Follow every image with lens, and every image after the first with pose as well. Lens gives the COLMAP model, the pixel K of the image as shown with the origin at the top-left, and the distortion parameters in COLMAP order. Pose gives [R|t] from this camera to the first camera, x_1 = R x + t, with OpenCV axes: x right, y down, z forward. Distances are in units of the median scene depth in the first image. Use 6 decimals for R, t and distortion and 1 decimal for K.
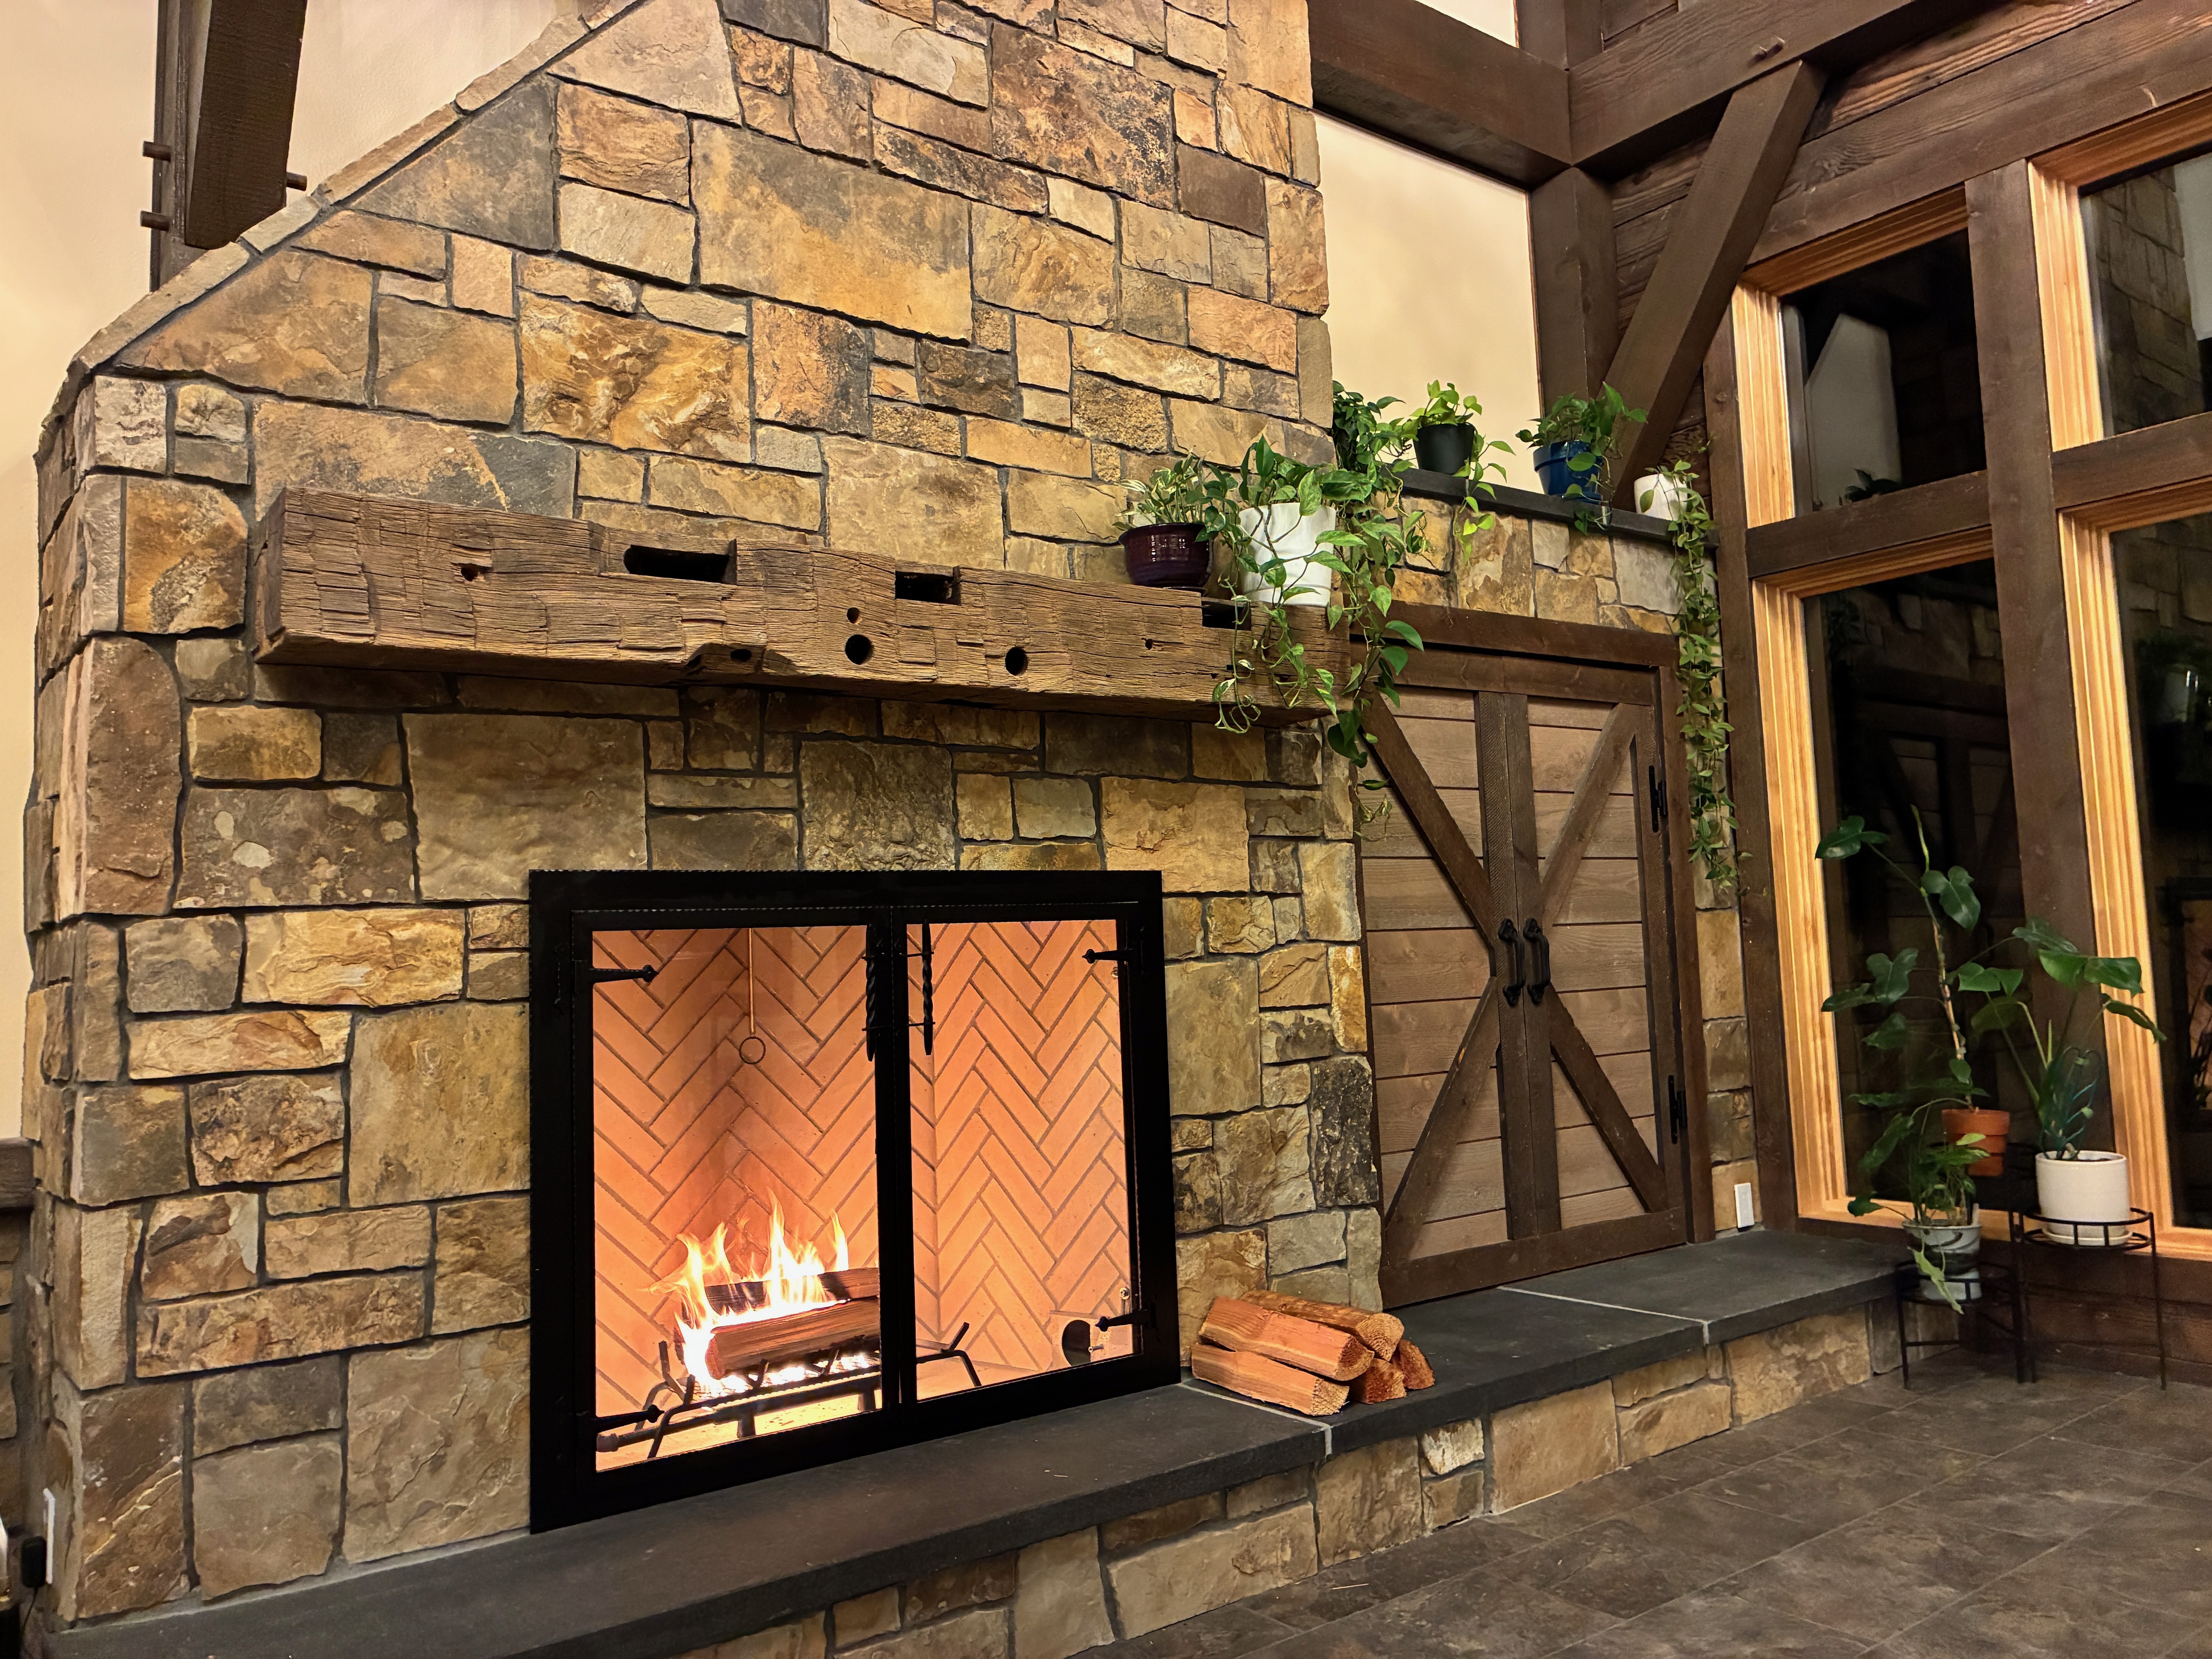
lens RADIAL K [[1683.2, 0, 1109.0], [0, 1683.2, 825.3], [0, 0, 1]] dist [0.008184, 0.002826]
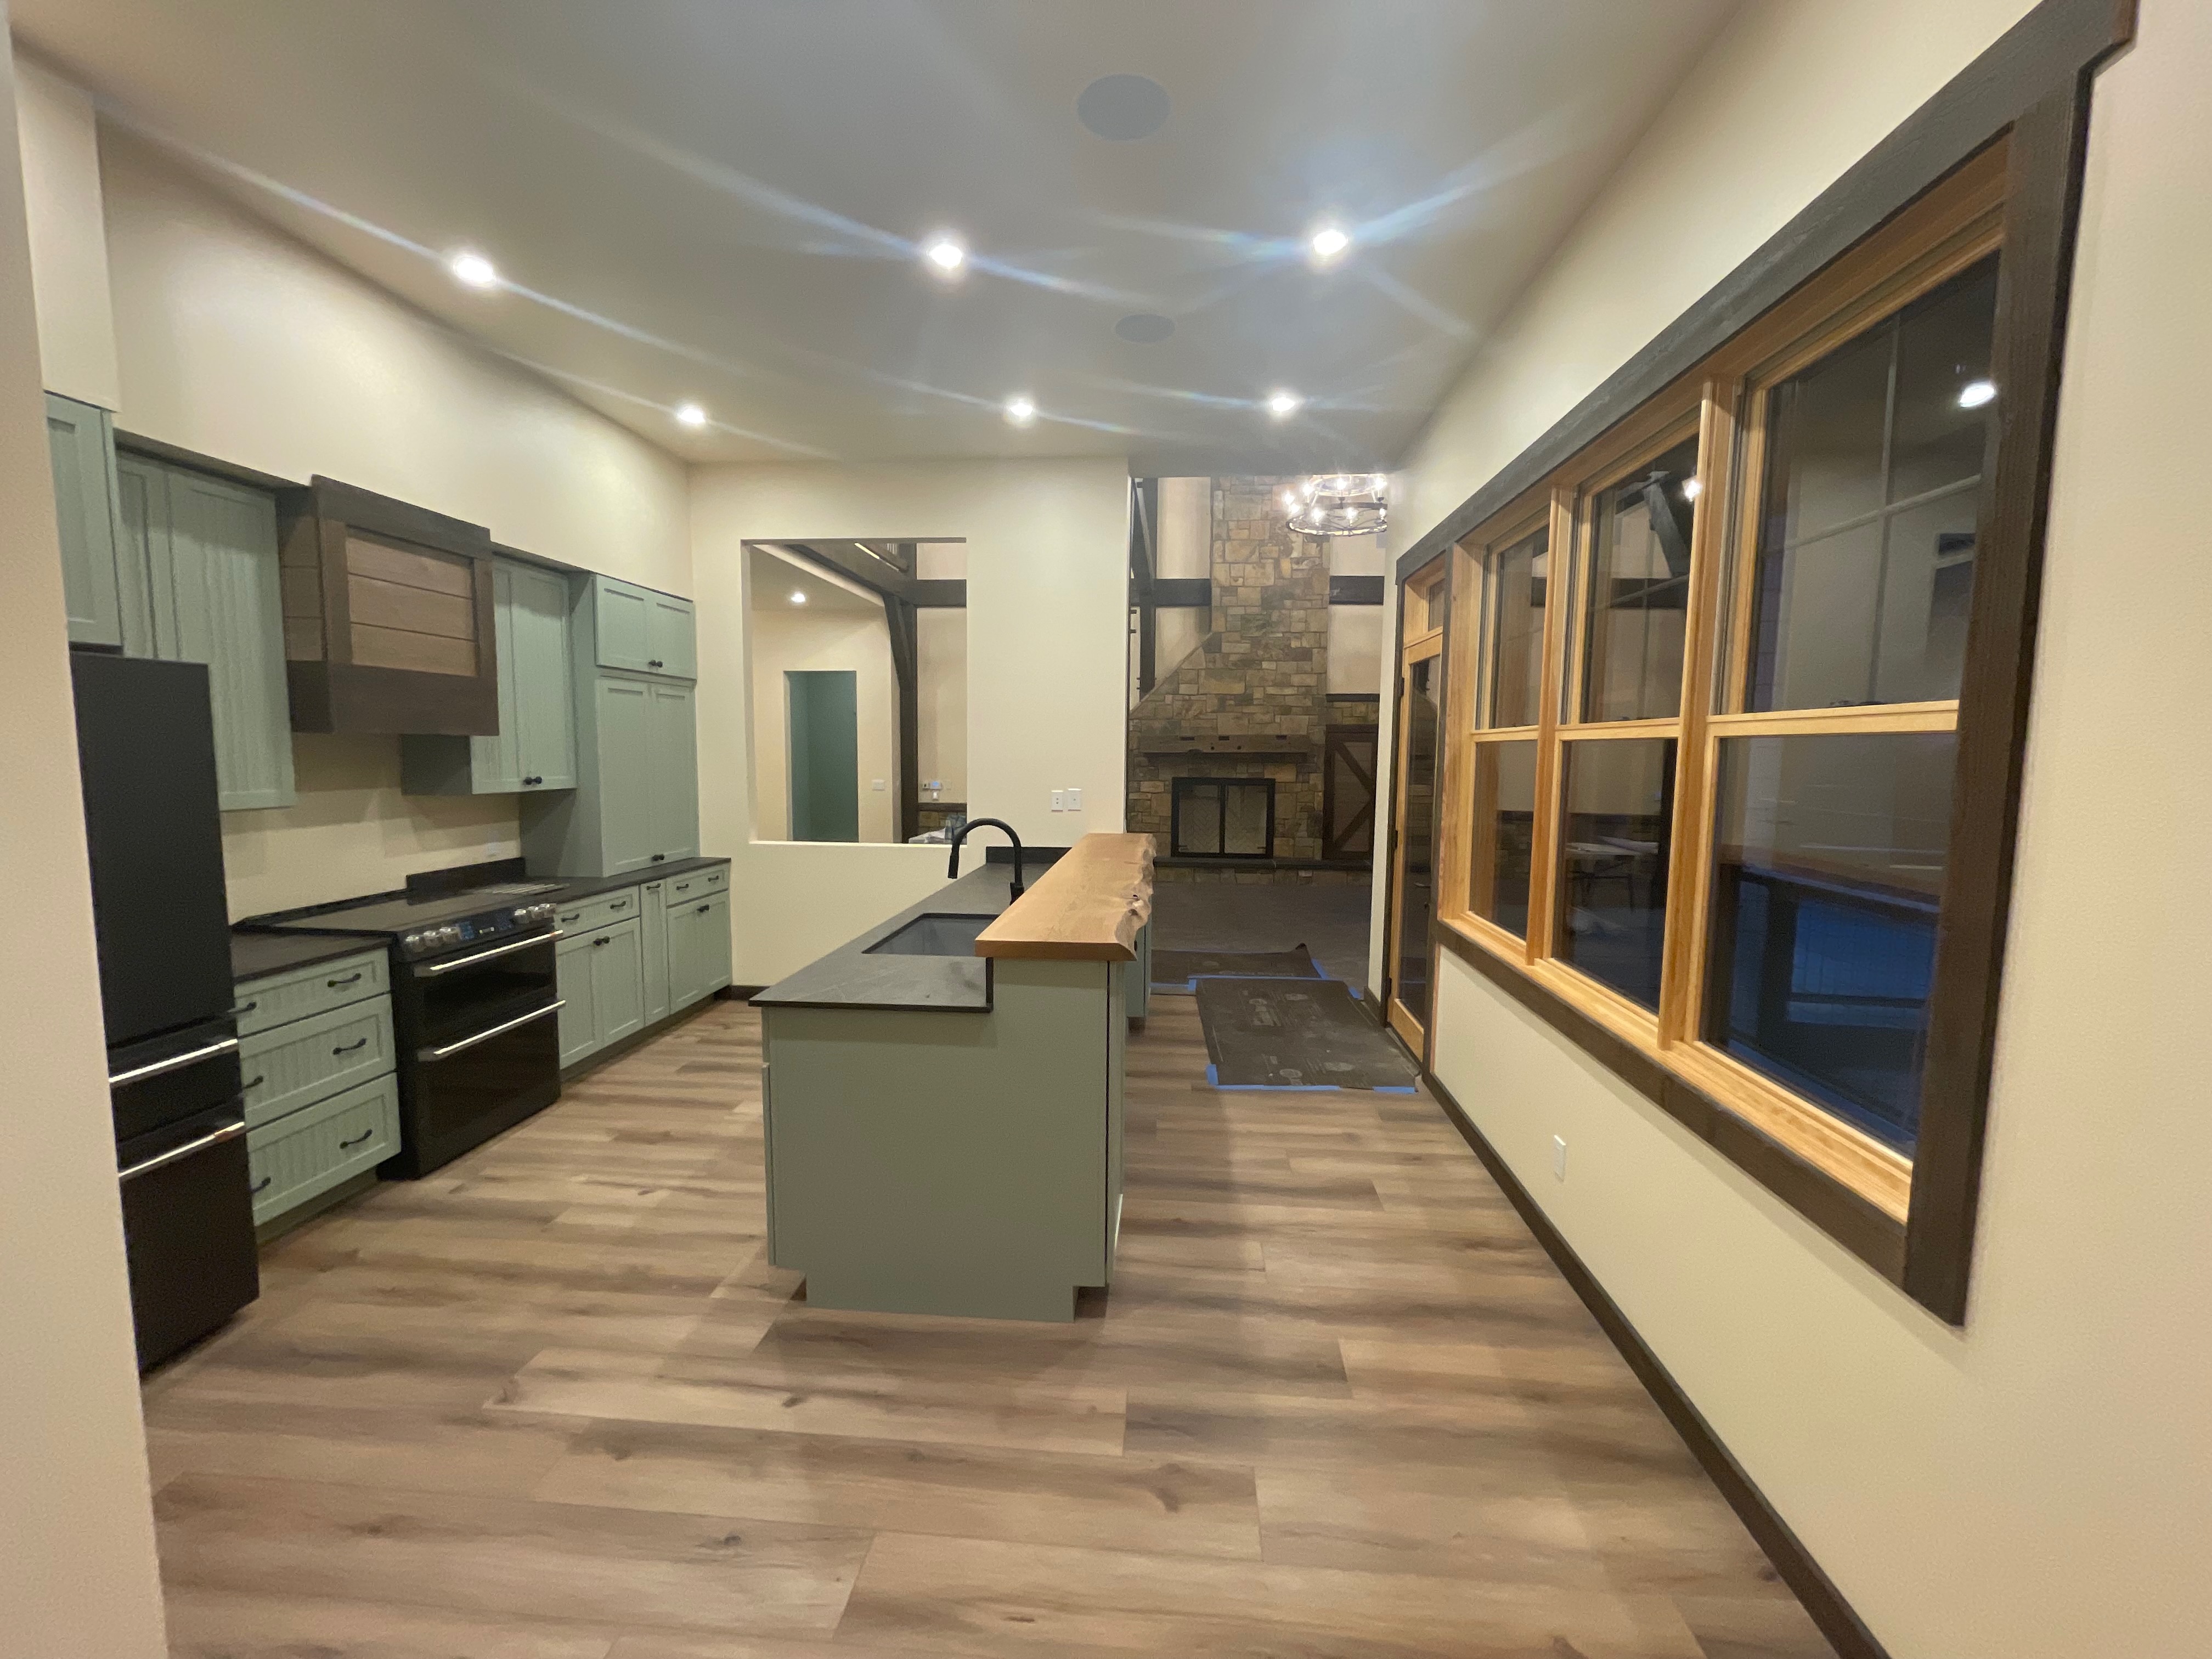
lens RADIAL K [[886.4, 0, 1110.2], [0, 886.4, 818.7], [0, 0, 1]] dist [-0.000074, -0.000016]
pose [[0.731517, 0.108736, -0.673097, 1.897794], [0.018382, 0.983698, 0.178889, -0.443141], [0.681575, -0.143233, 0.717593, -1.855251]]
